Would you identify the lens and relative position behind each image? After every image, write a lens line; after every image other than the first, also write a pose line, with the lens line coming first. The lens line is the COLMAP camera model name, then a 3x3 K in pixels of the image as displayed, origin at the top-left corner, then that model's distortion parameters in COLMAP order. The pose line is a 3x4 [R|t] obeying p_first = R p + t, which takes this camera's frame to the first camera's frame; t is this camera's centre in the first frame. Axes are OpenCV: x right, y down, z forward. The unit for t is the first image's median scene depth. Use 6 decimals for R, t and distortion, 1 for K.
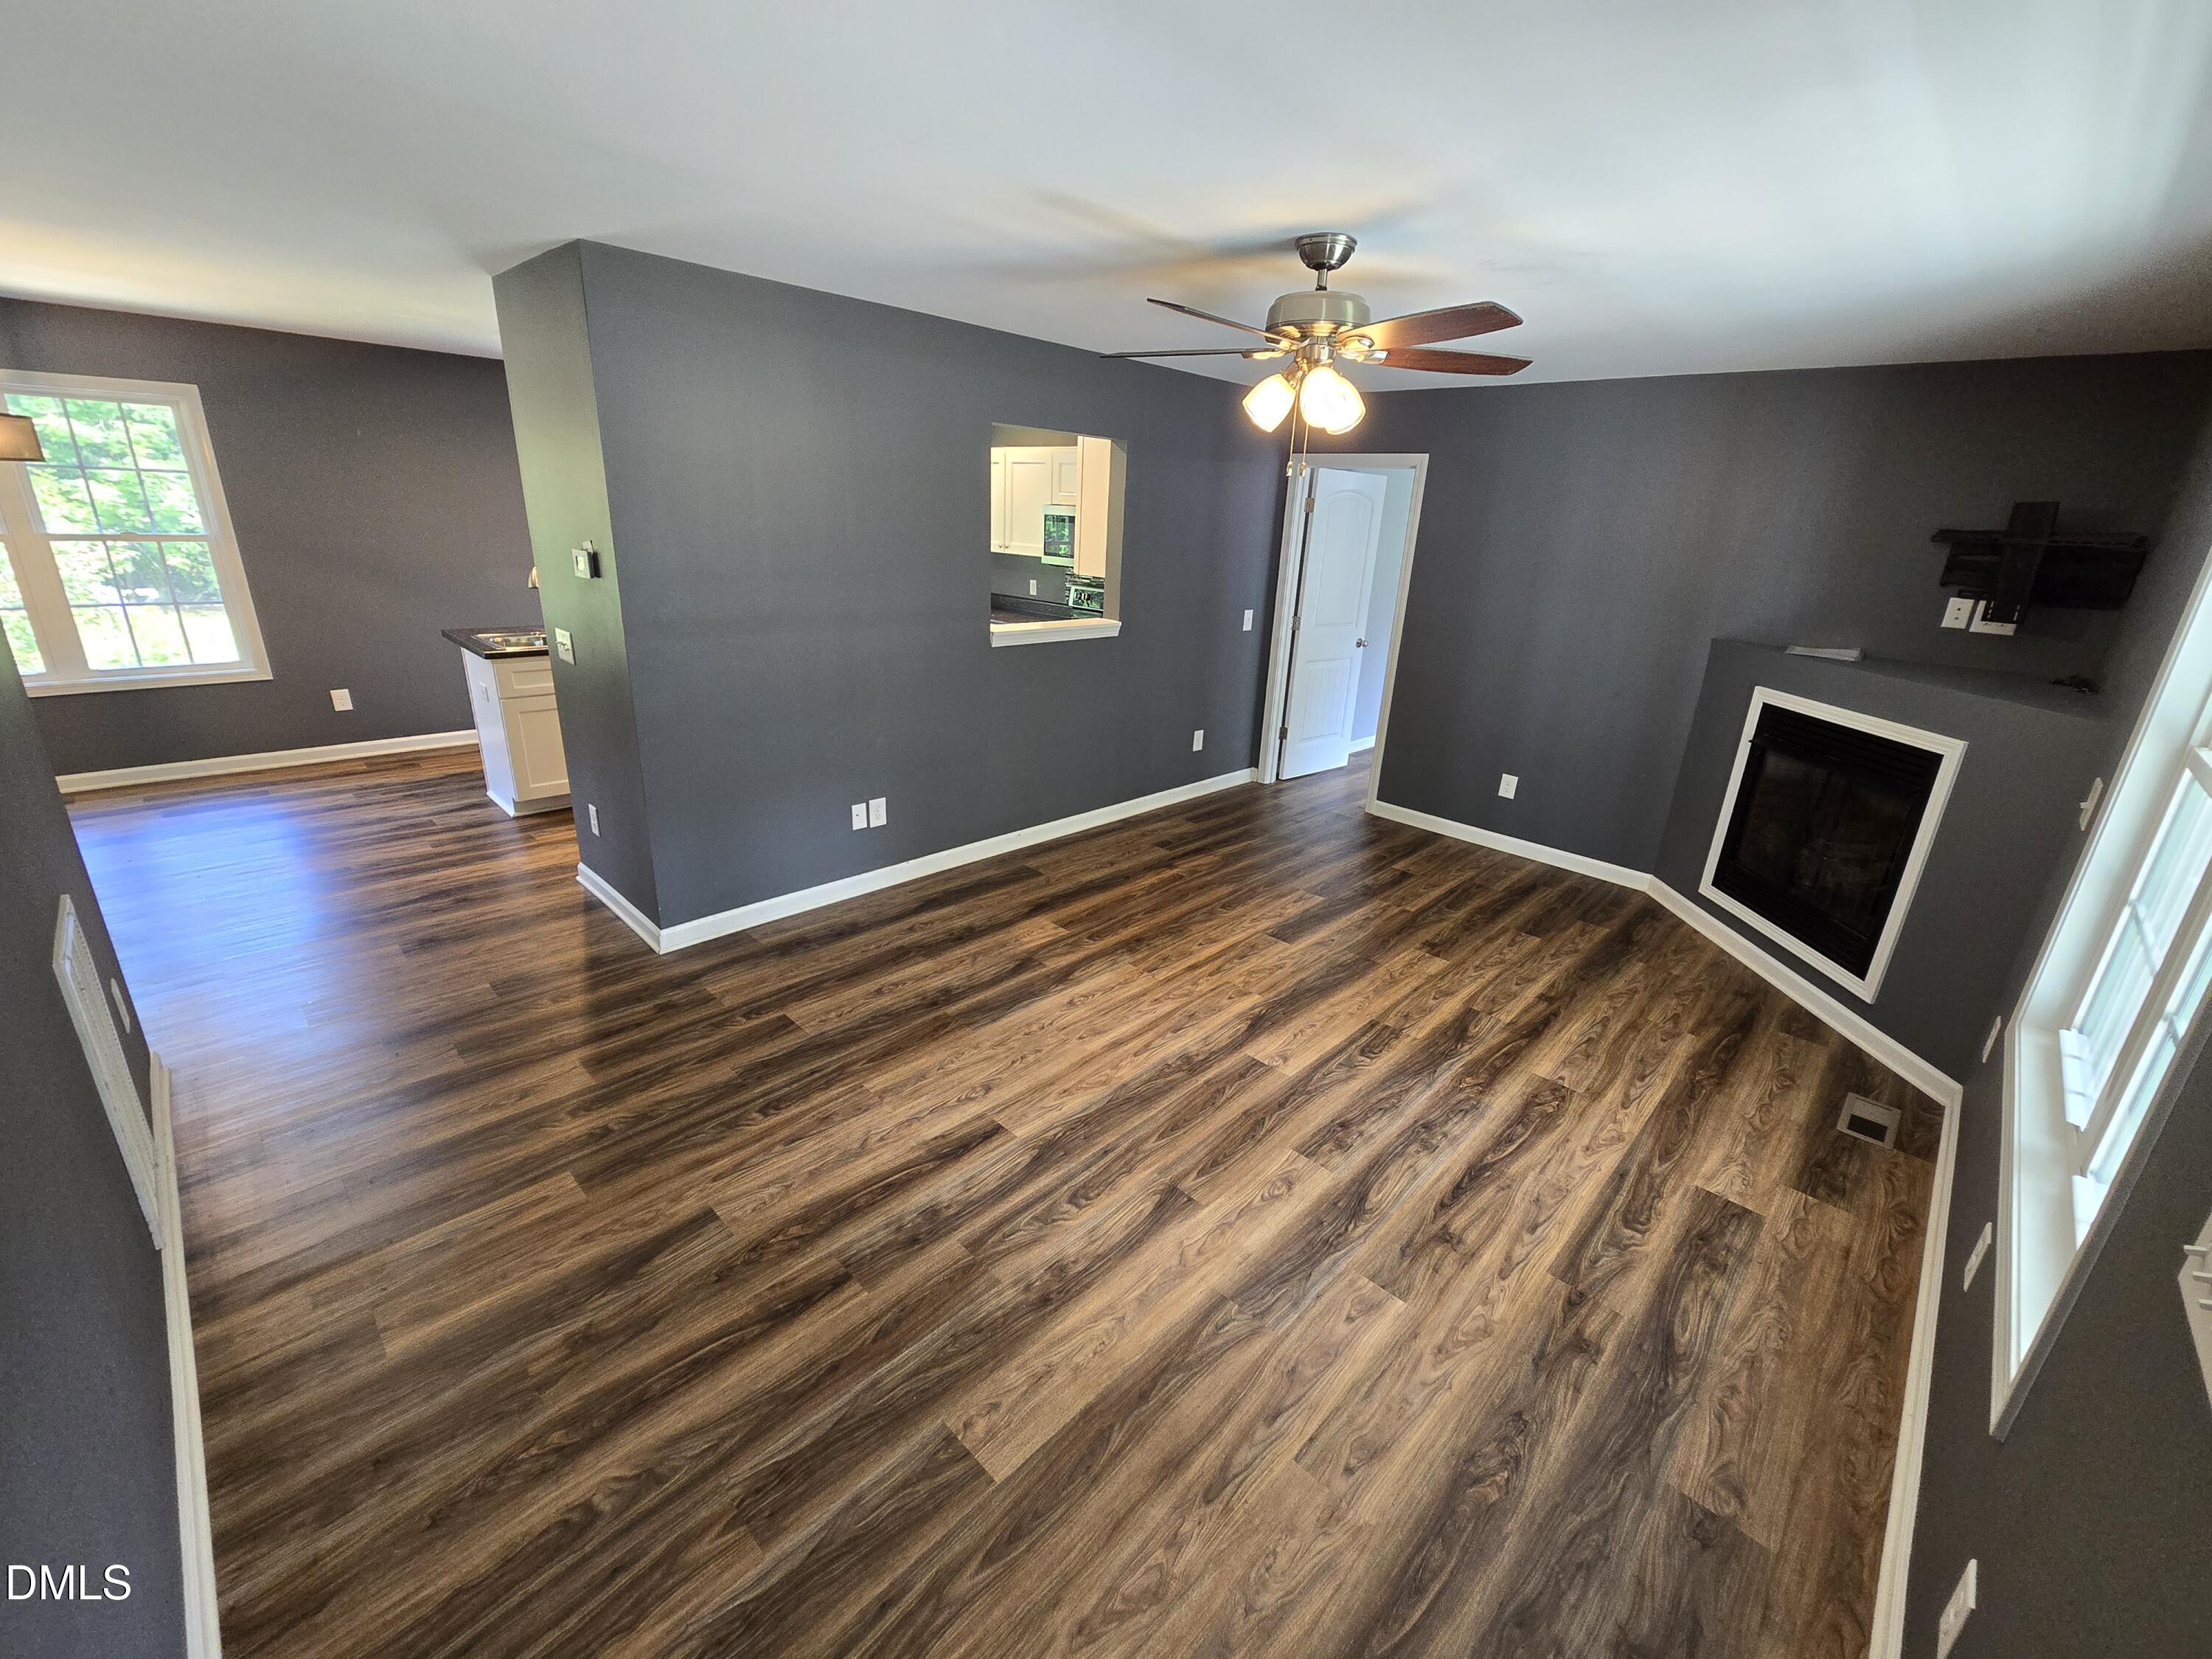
lens RADIAL K [[910.5, 0, 1110.6], [0, 910.5, 813.5], [0, 0, 1]] dist [-0.000955, 0.001487]
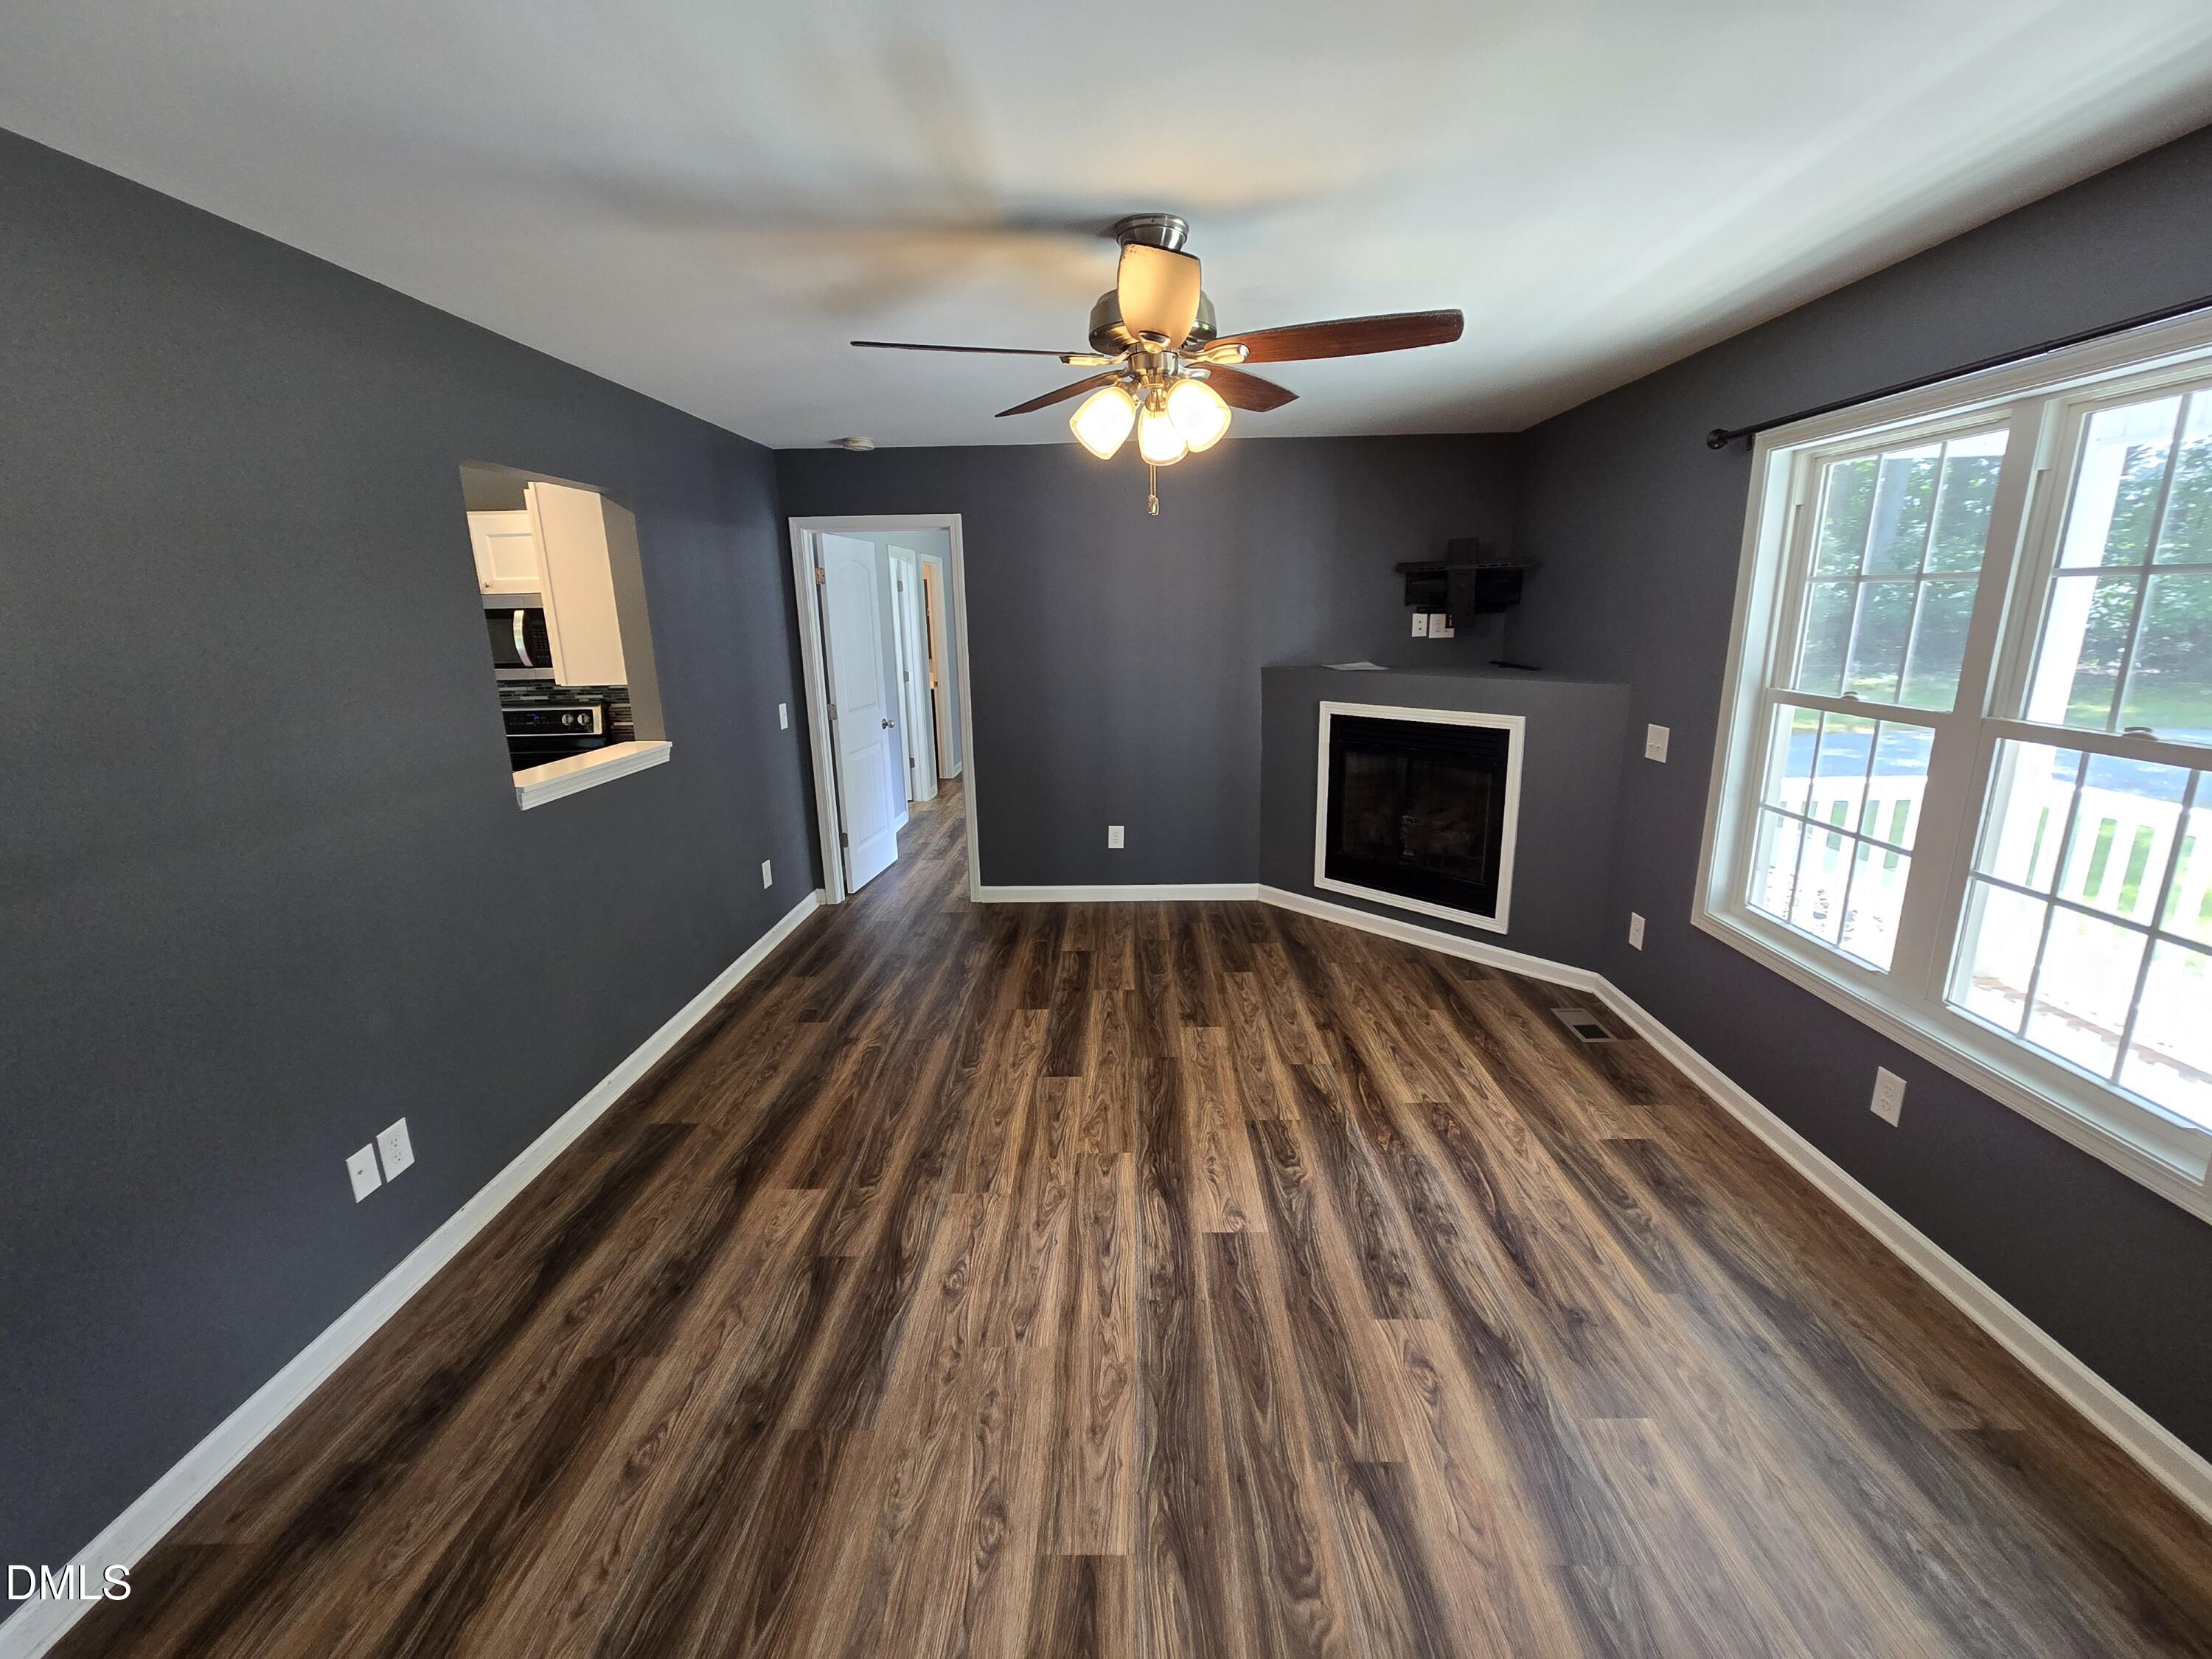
lens RADIAL K [[910.5, 0, 1107.3], [0, 910.5, 818.0], [0, 0, 1]] dist [-0.000955, 0.001487]
pose [[0.730969, -0.217990, 0.646657, -0.306780], [0.267336, 0.963339, 0.022554, -0.109213], [-0.627866, 0.156389, 0.762448, 0.351700]]
